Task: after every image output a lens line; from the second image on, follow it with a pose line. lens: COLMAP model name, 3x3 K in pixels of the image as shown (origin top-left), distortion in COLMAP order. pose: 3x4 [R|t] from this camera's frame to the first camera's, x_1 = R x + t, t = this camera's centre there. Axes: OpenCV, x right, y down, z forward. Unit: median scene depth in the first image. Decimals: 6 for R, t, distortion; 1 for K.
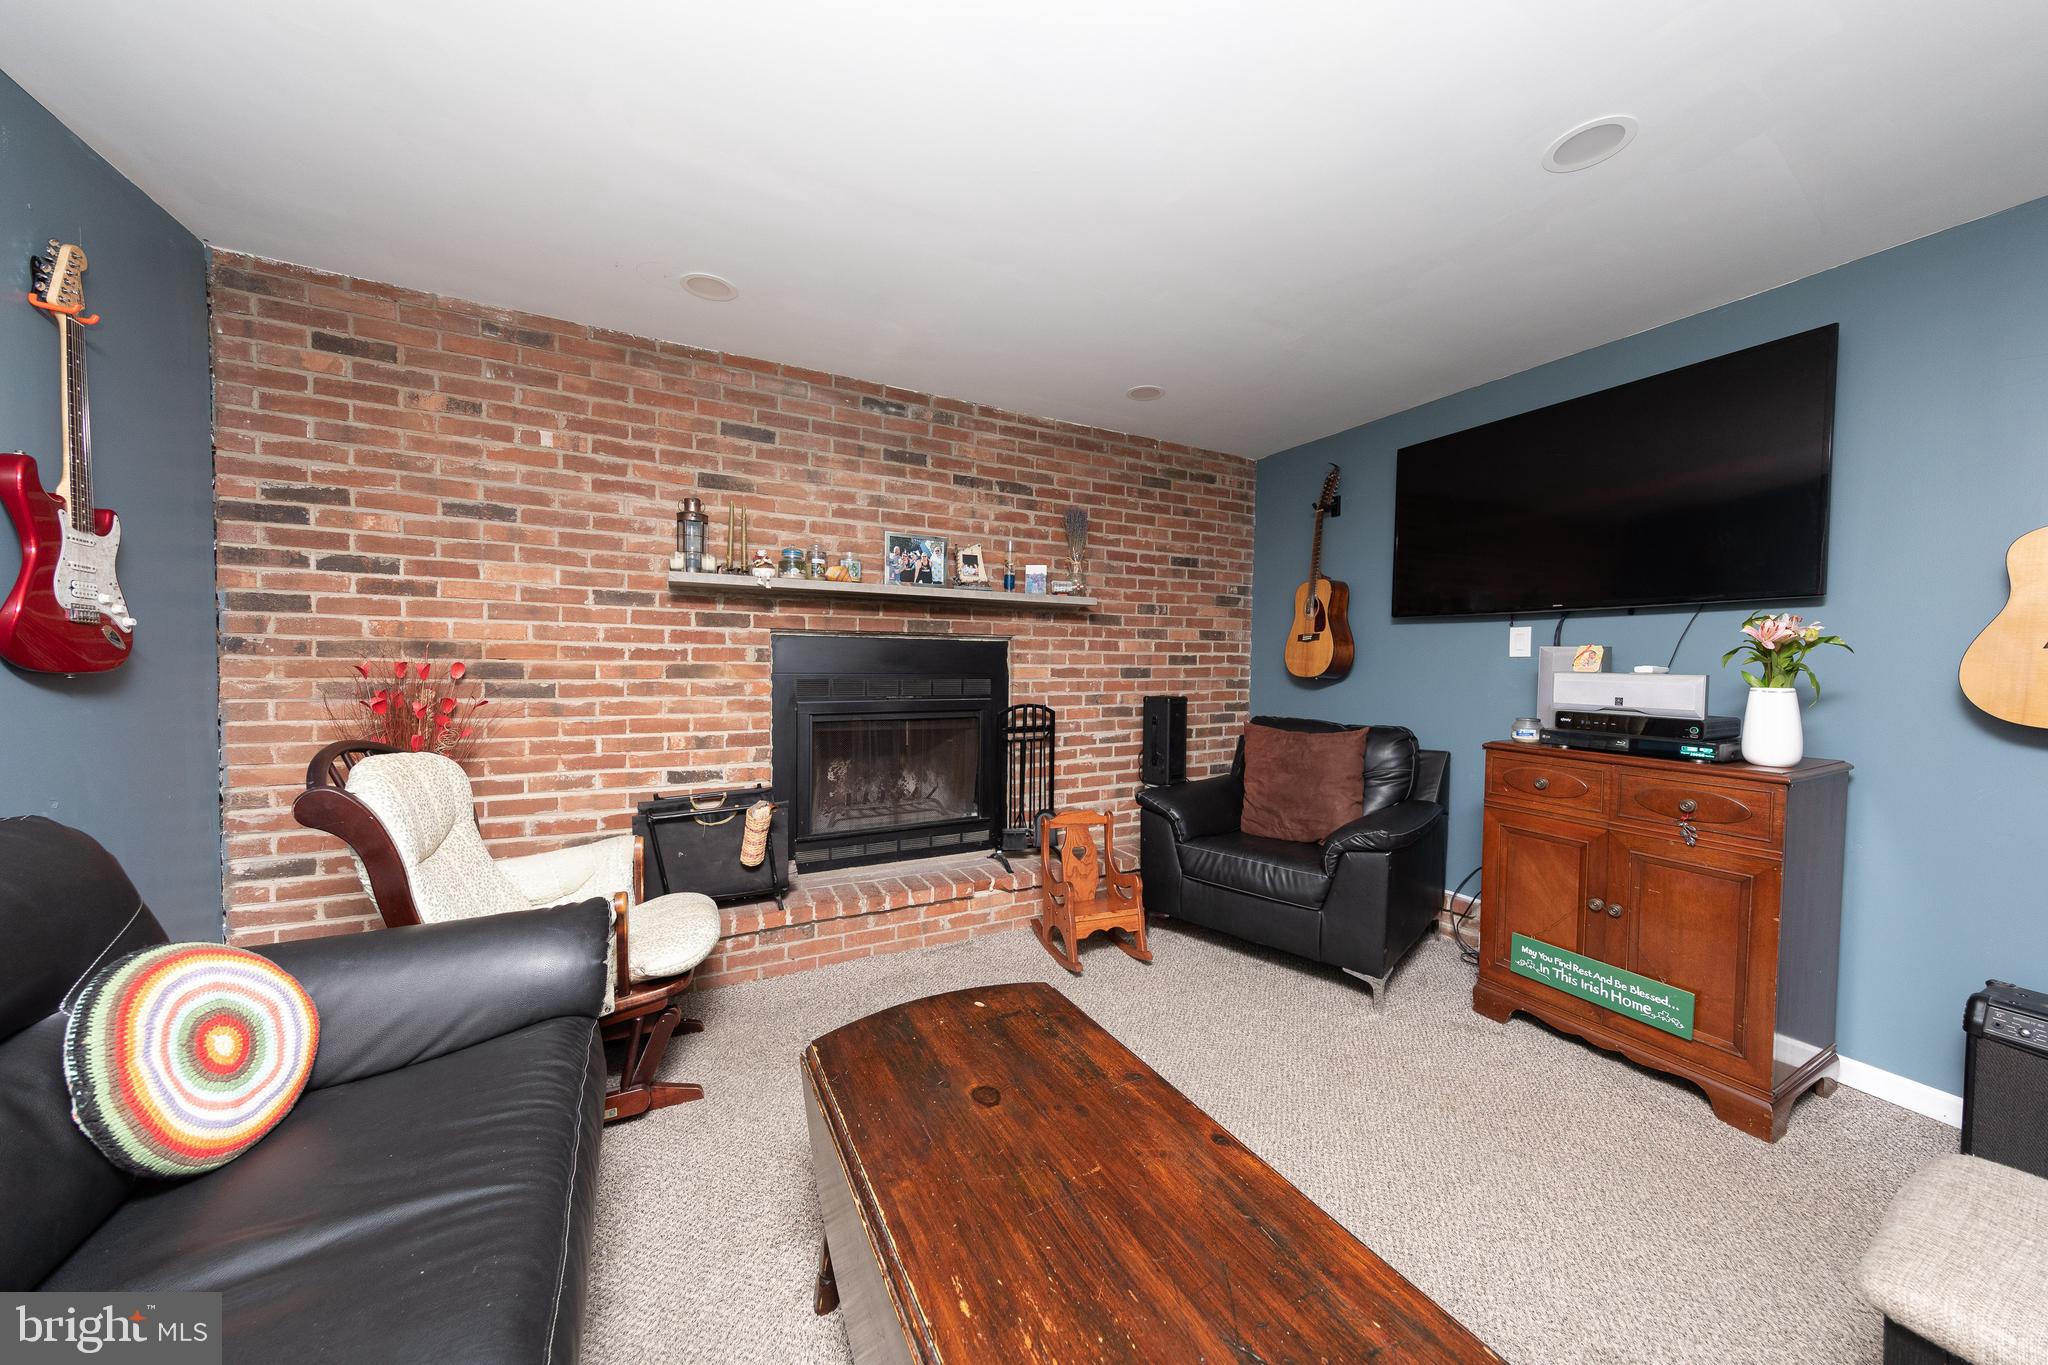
lens RADIAL K [[701.1, 0, 1028.2], [0, 701.1, 676.0], [0, 0, 1]] dist [-0.000375, -0.000071]
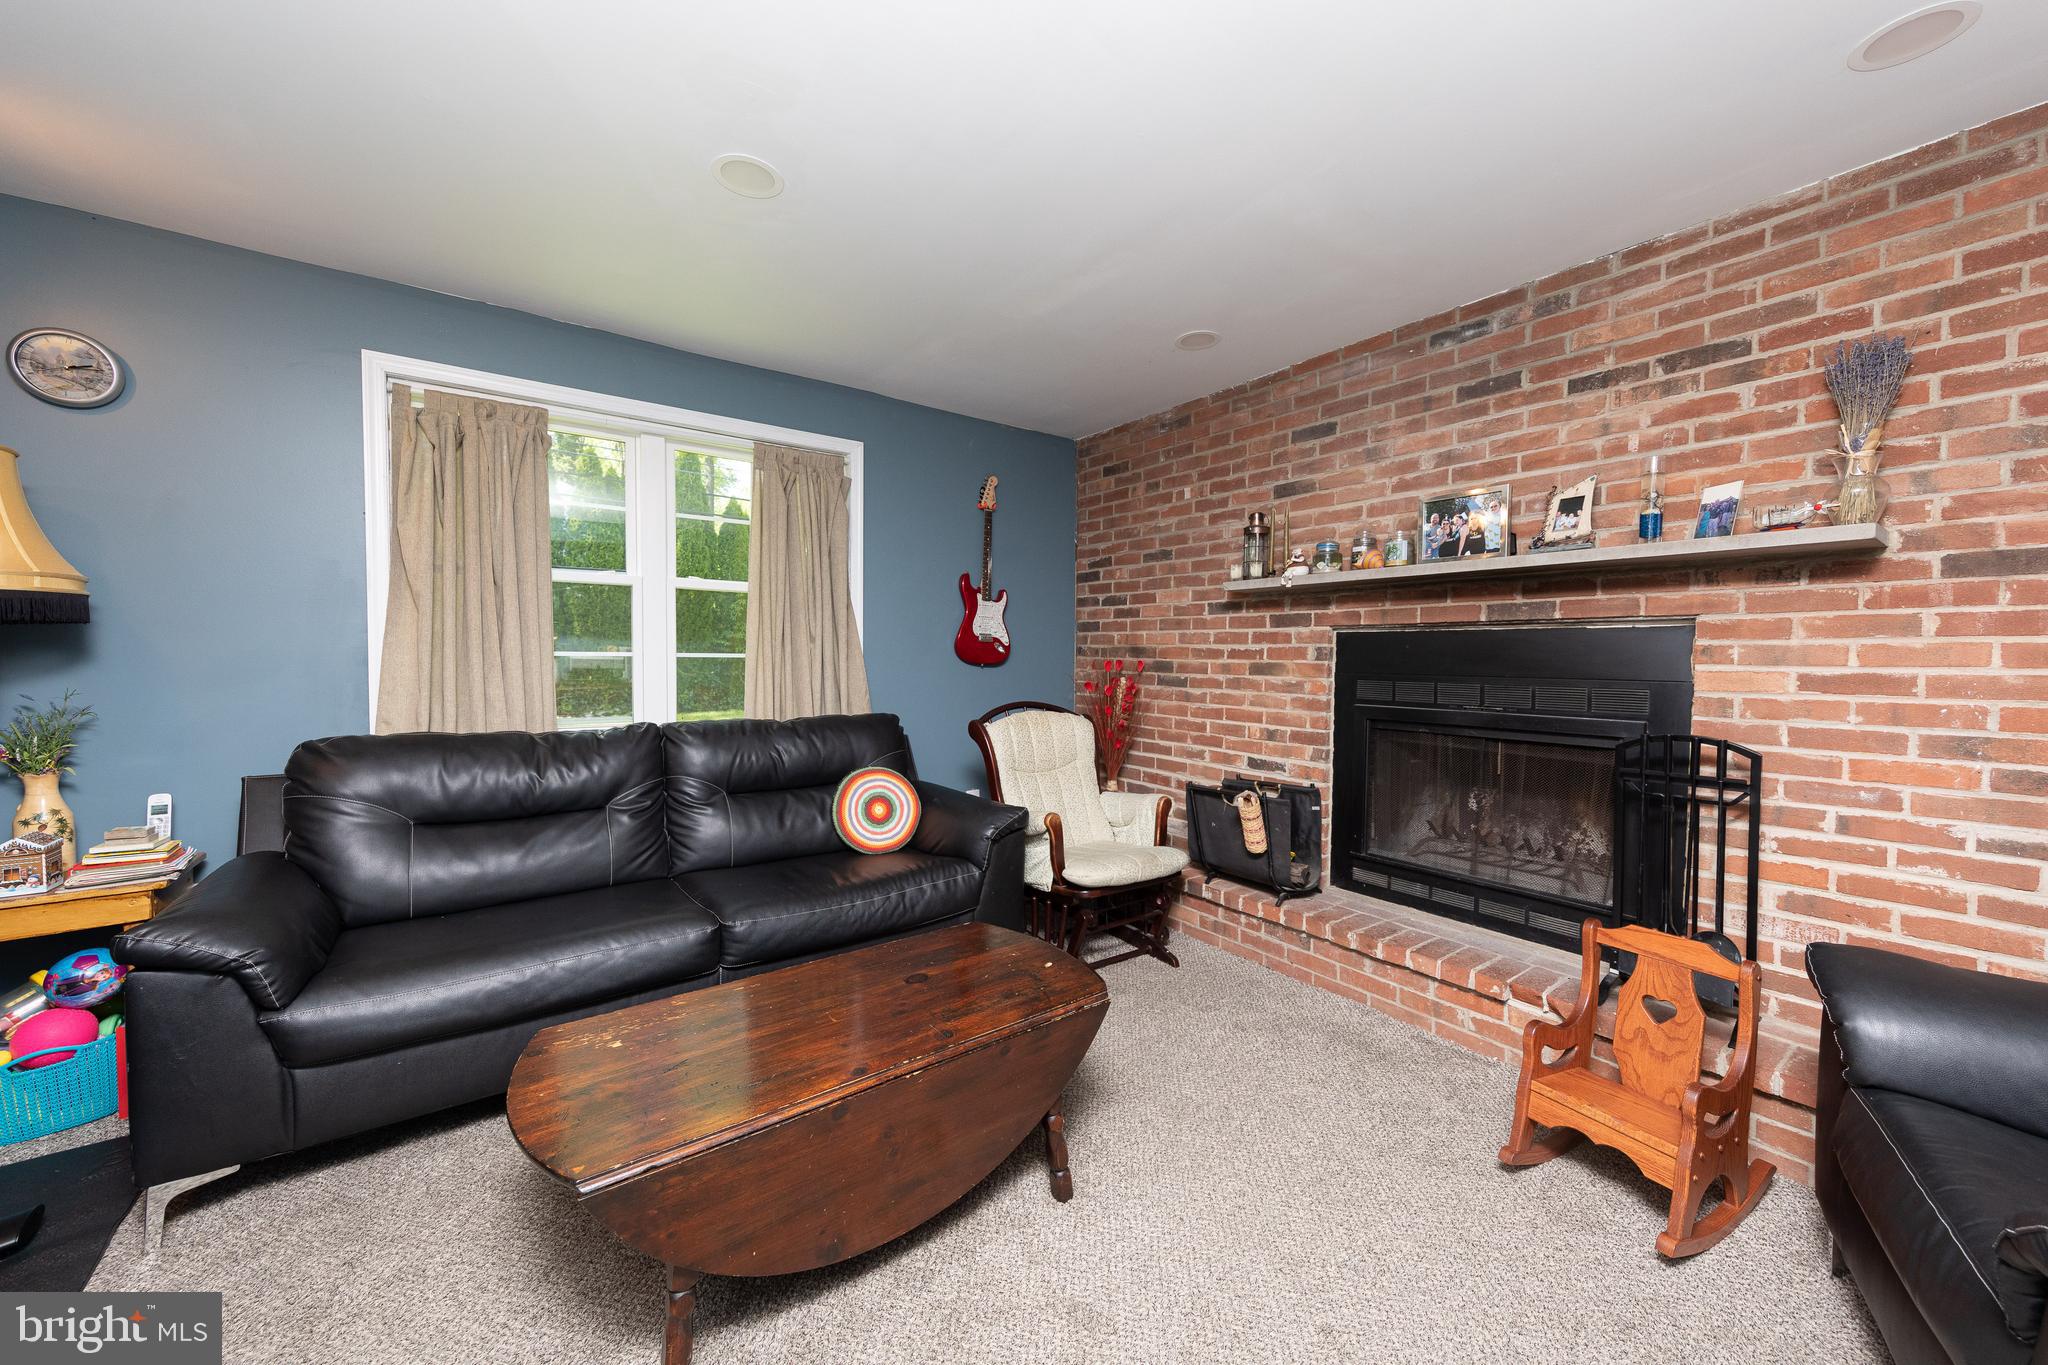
lens RADIAL K [[769.3, 0, 1027.2], [0, 769.3, 676.0], [0, 0, 1]] dist [0.003226, 0.000021]
pose [[0.123852, 0.016219, -0.992168, 0.640040], [-0.029696, 0.999479, 0.012632, -0.000038], [0.991856, 0.027899, 0.124269, 0.458833]]
